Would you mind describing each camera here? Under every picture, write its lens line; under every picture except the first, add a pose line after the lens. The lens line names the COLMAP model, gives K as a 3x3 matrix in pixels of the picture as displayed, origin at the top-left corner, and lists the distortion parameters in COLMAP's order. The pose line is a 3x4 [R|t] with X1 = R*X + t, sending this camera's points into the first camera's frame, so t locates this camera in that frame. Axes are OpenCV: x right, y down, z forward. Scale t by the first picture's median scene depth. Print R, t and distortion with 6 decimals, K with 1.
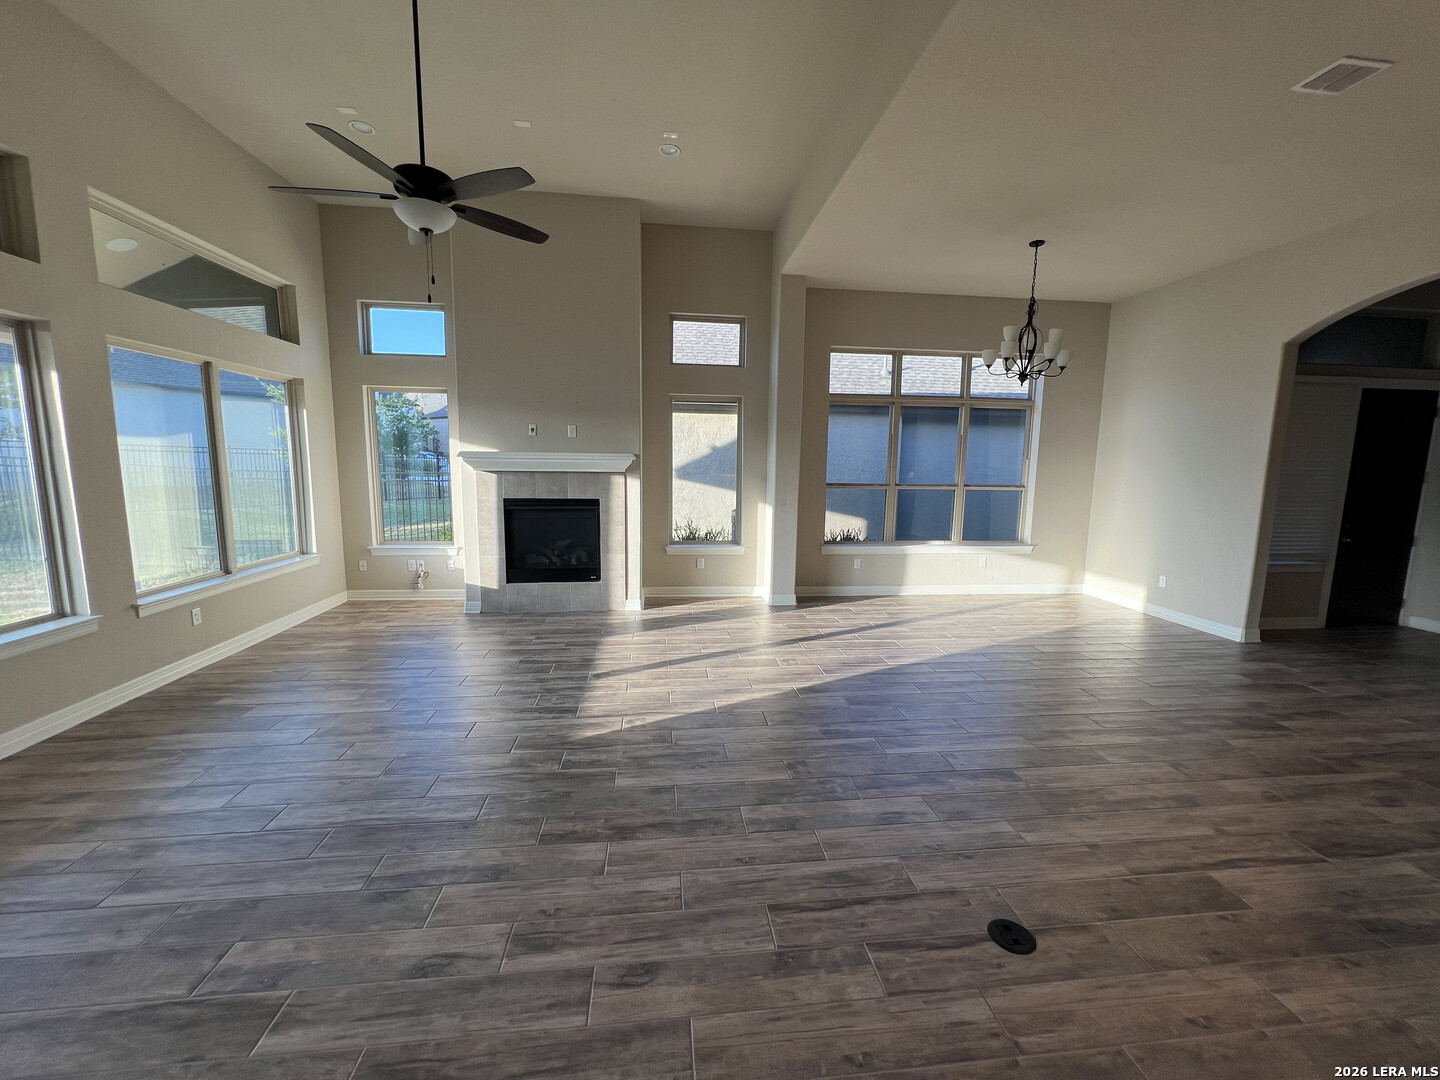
lens RADIAL K [[574.4, 0, 720.0], [0, 574.4, 540.0], [0, 0, 1]] dist [-0.002389, 0.000696]
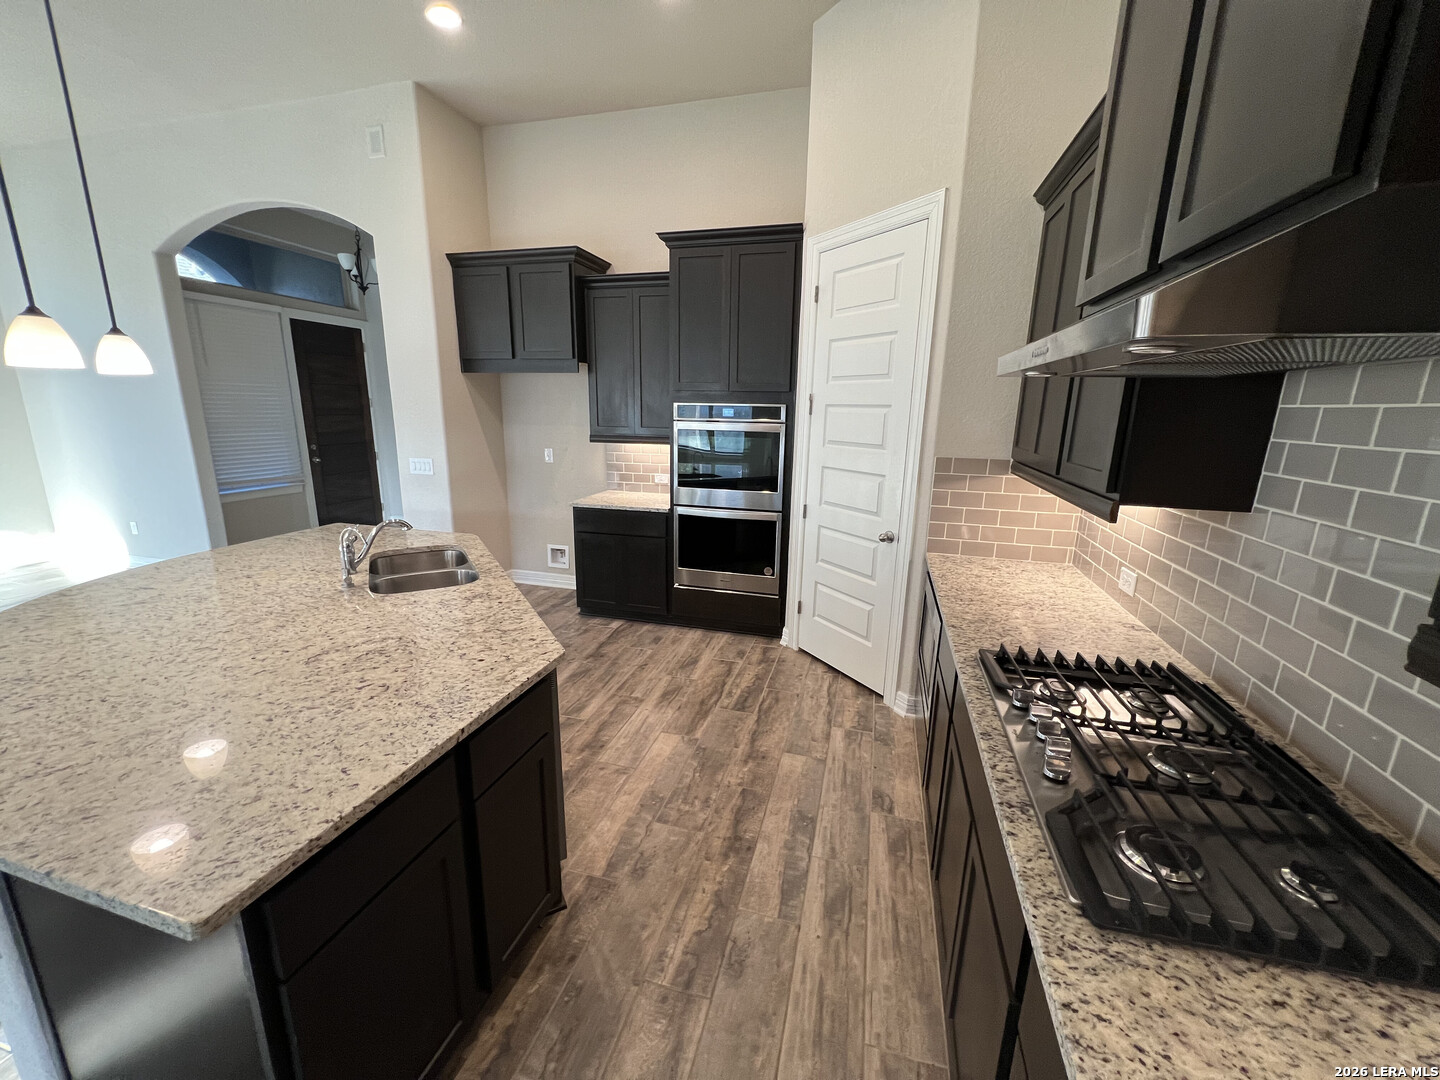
lens RADIAL K [[574.4, 0, 720.0], [0, 574.4, 540.0], [0, 0, 1]] dist [-0.002389, 0.000696]
pose [[0.368635, -0.217976, 0.903656, 0.509211], [0.111346, 0.975474, 0.189877, 0.040161], [-0.922881, 0.030623, 0.383865, -0.216276]]
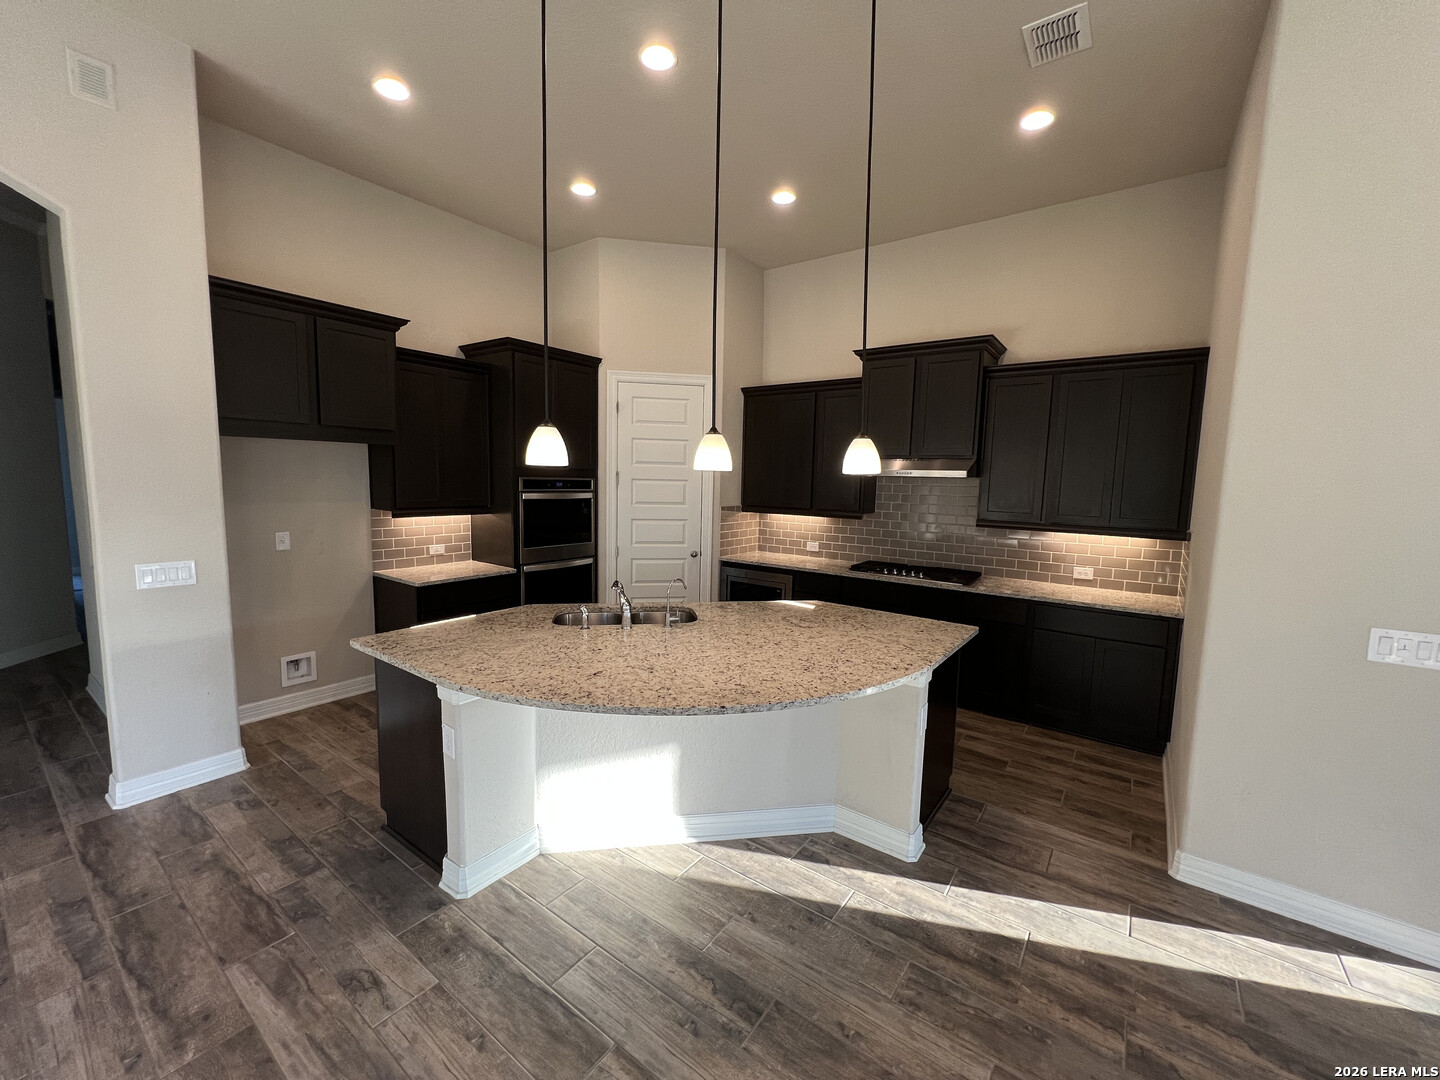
lens RADIAL K [[576.2, 0, 720.6], [0, 576.2, 539.7], [0, 0, 1]] dist [-0.002889, 0.000842]
pose [[-0.737176, -0.102293, 0.667913, 0.345644], [0.057537, 0.975381, 0.212888, -0.108734], [-0.673246, 0.195366, -0.713142, 0.786707]]
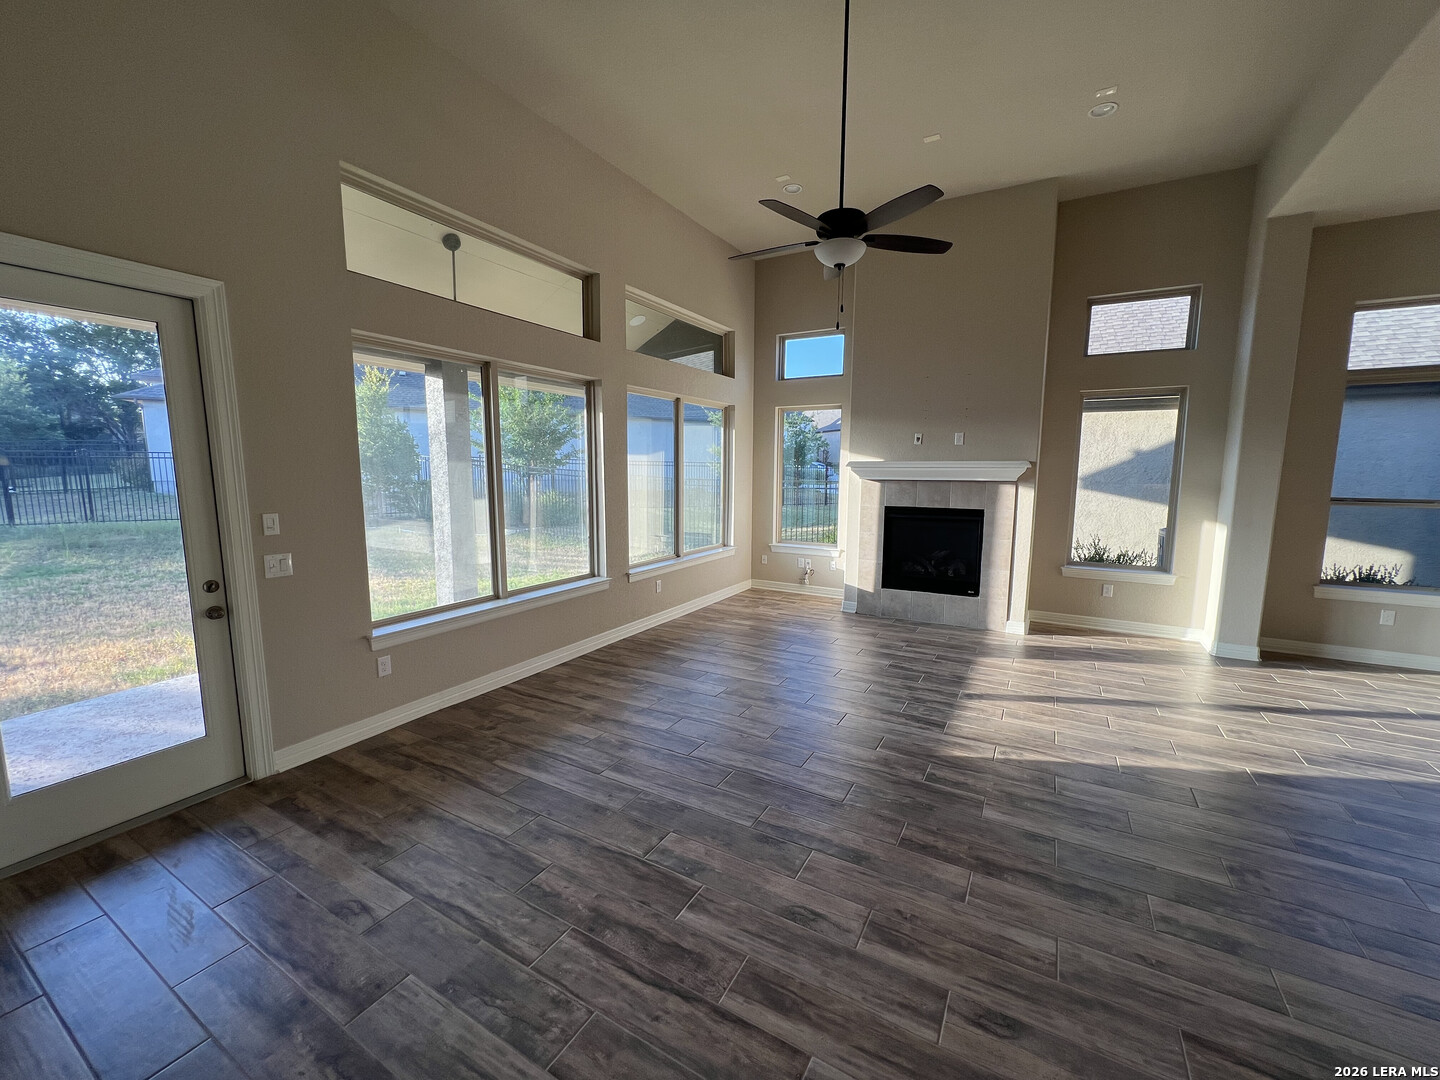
lens RADIAL K [[574.4, 0, 720.0], [0, 574.4, 540.0], [0, 0, 1]] dist [-0.002389, 0.000696]
pose [[0.806076, 0.063521, -0.588394, -0.004337], [-0.072407, 0.997339, 0.008475, 0.002179], [0.587366, 0.035772, 0.808530, -0.017934]]
